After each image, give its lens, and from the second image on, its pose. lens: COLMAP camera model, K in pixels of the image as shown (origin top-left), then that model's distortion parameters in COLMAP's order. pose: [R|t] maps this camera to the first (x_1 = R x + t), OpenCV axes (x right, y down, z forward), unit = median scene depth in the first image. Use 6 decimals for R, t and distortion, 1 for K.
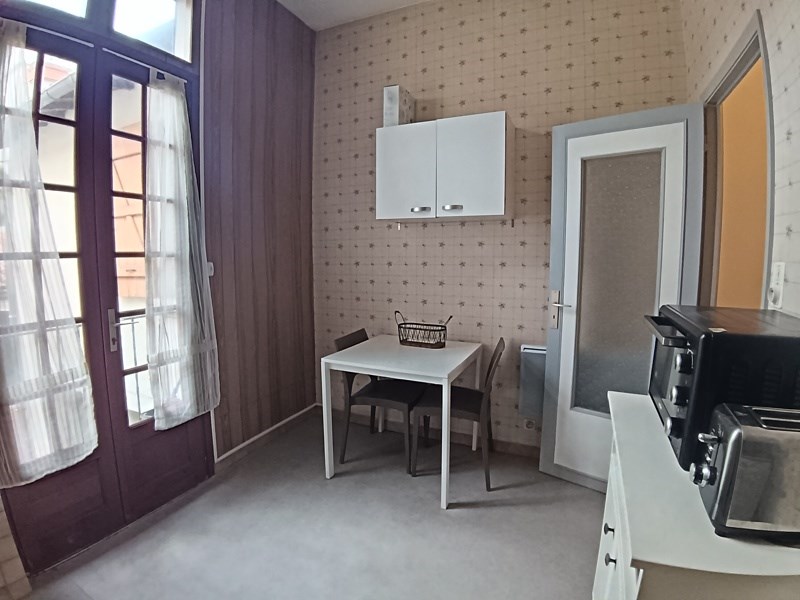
lens RADIAL K [[400.4, 0, 400.0], [0, 400.4, 300.0], [0, 0, 1]] dist [-0.049588, -0.020791]
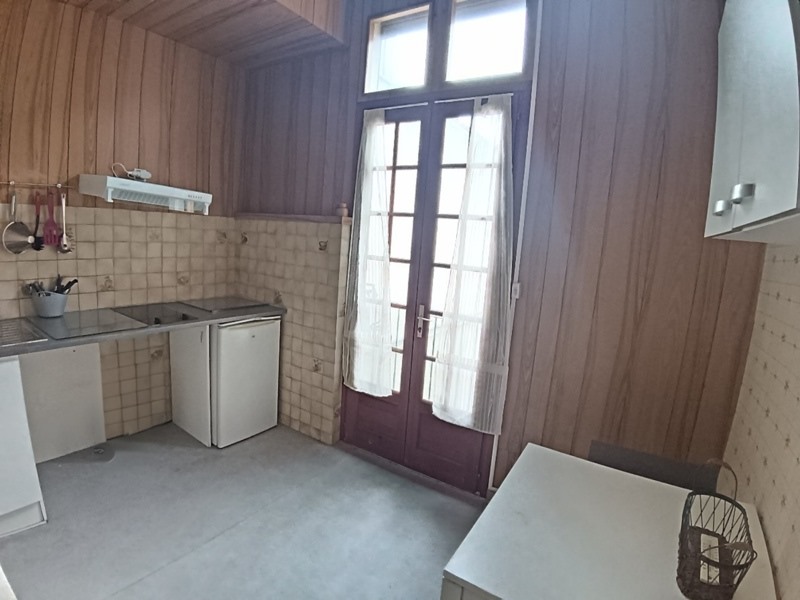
lens RADIAL K [[400.4, 0, 400.0], [0, 400.4, 300.0], [0, 0, 1]] dist [-0.049588, -0.020791]
pose [[-0.125269, 0.145849, -0.981344, 0.615755], [-0.177867, 0.969808, 0.166840, -0.216846], [0.976049, 0.195448, -0.095545, 1.100240]]
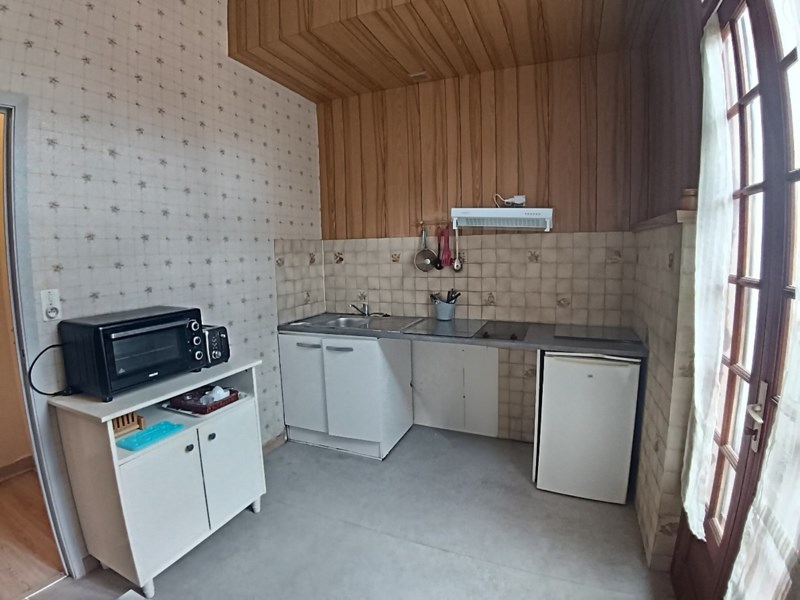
lens RADIAL K [[400.4, 0, 400.0], [0, 400.4, 300.0], [0, 0, 1]] dist [-0.049588, -0.020791]
pose [[-0.998713, 0.021154, -0.046097, -0.187427], [0.010024, 0.973266, 0.229463, -0.239672], [0.049719, 0.228705, -0.972225, 1.549286]]
